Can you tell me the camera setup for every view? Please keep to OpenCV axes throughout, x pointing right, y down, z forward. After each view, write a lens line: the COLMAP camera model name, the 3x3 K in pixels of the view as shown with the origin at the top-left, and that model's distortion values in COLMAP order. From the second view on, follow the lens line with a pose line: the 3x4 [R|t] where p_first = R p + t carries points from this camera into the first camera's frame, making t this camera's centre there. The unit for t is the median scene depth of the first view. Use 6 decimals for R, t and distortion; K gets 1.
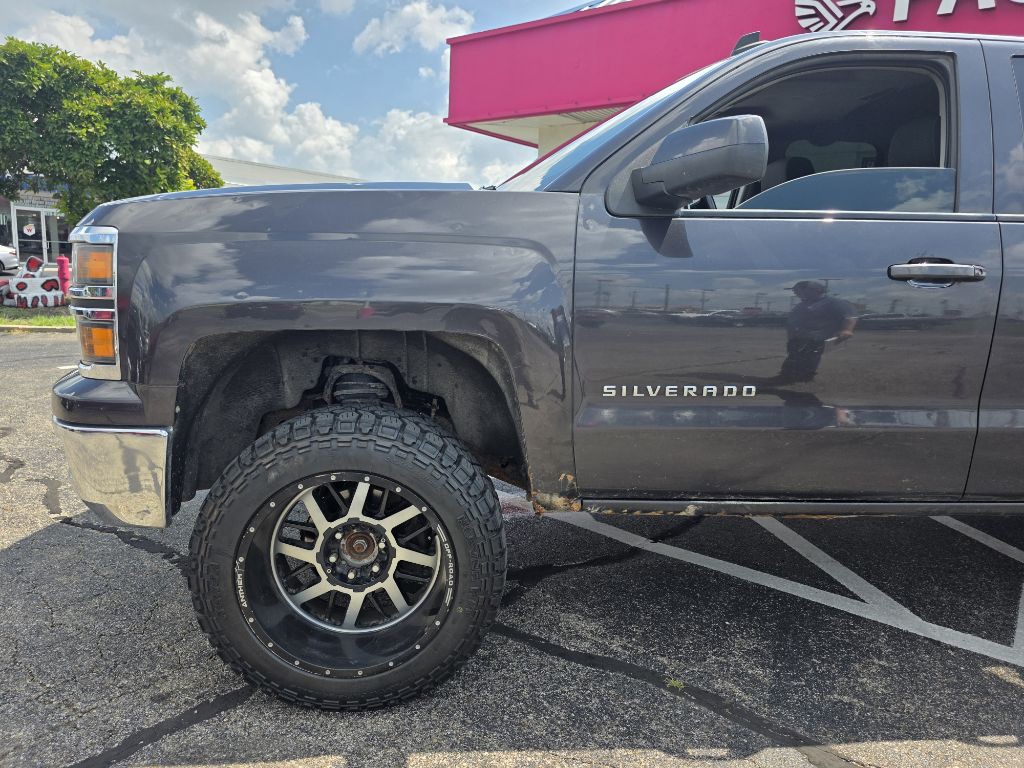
lens RADIAL K [[698.7, 0, 528.1], [0, 698.7, 367.1], [0, 0, 1]] dist [0.047600, -0.049546]
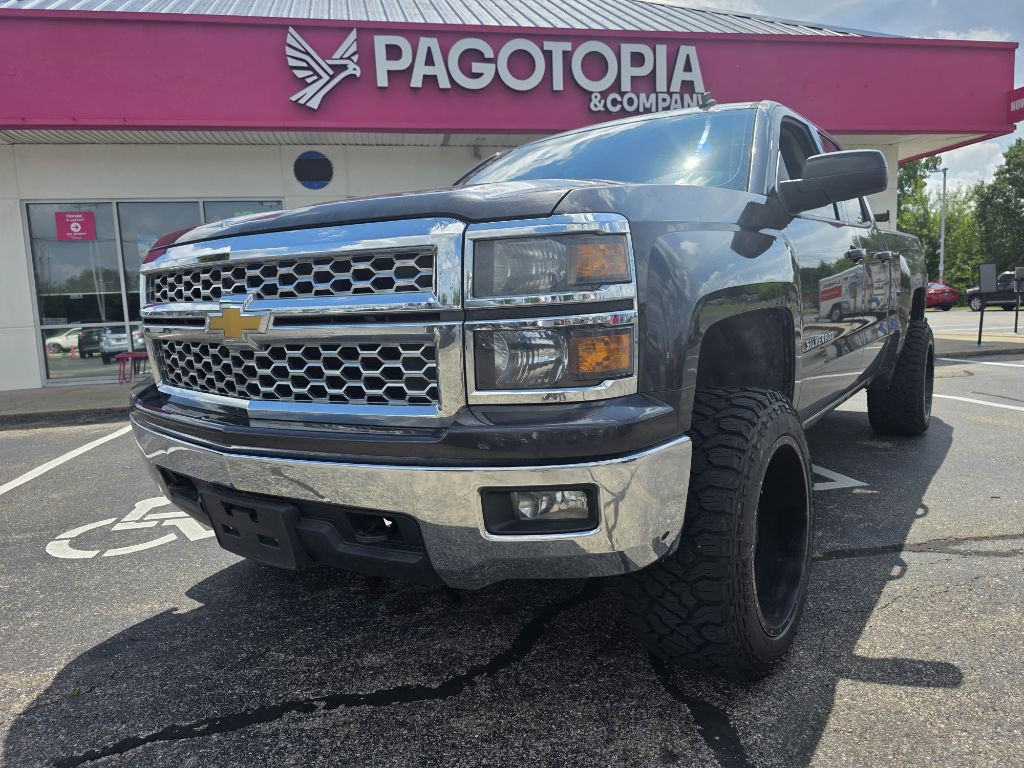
lens RADIAL K [[698.7, 0, 502.9], [0, 698.7, 370.7], [0, 0, 1]] dist [0.047600, -0.049546]
pose [[0.652661, -0.139850, 0.744632, -1.206099], [0.183641, 0.982710, 0.023604, -0.051819], [-0.735058, 0.121340, 0.667058, 0.507339]]
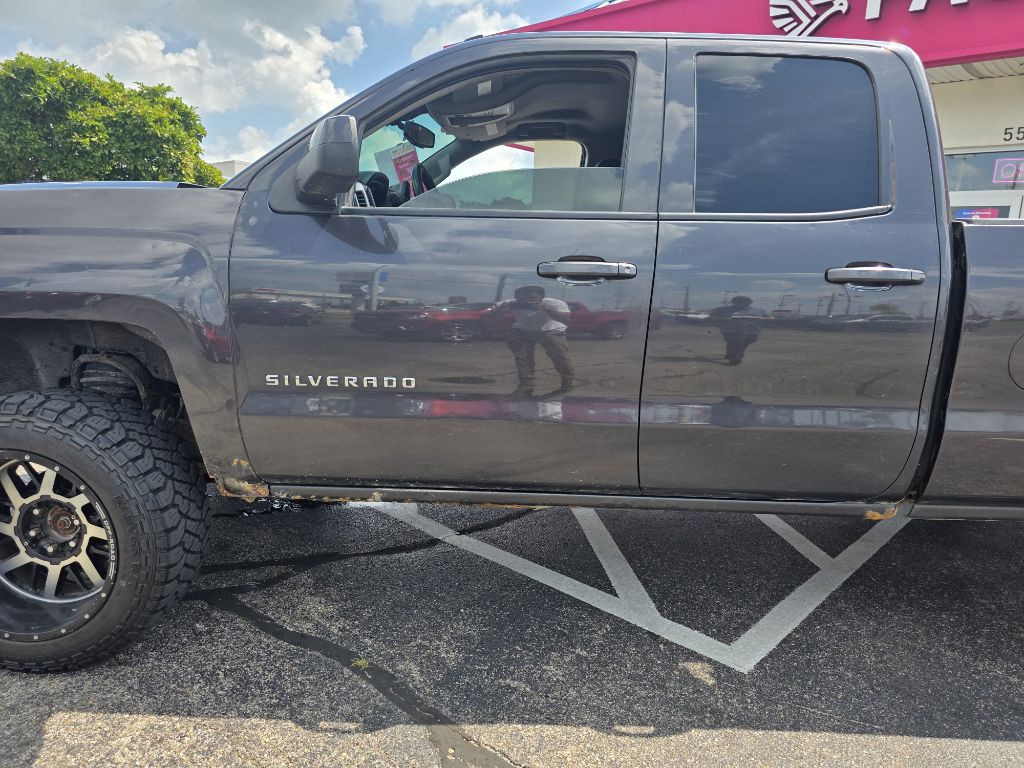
lens RADIAL K [[698.7, 0, 526.3], [0, 698.7, 372.1], [0, 0, 1]] dist [0.047600, -0.049546]
pose [[0.997205, 0.014024, -0.073380, 0.542012], [-0.014093, 0.999901, -0.000427, 0.016232], [0.073367, 0.001460, 0.997304, -0.021580]]
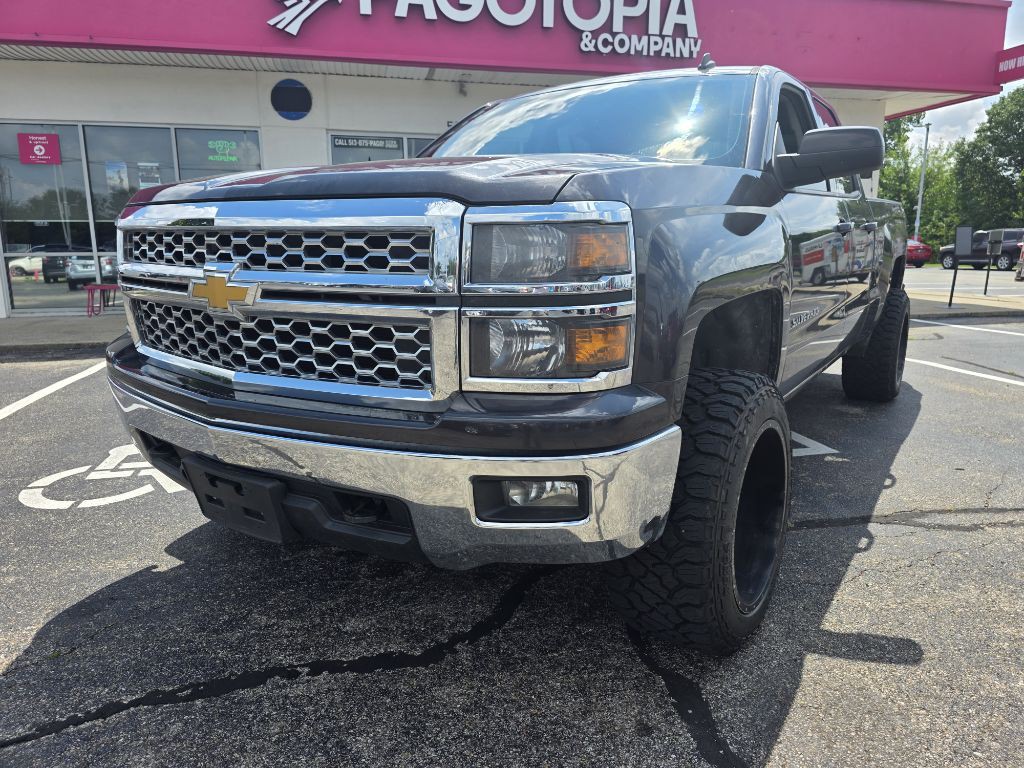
lens RADIAL K [[698.7, 0, 507.1], [0, 698.7, 361.5], [0, 0, 1]] dist [0.047600, -0.049546]
pose [[0.627424, -0.175404, 0.758665, -1.204973], [0.149170, 0.983329, 0.103981, -0.109912], [-0.764256, 0.047930, 0.643130, 0.524299]]
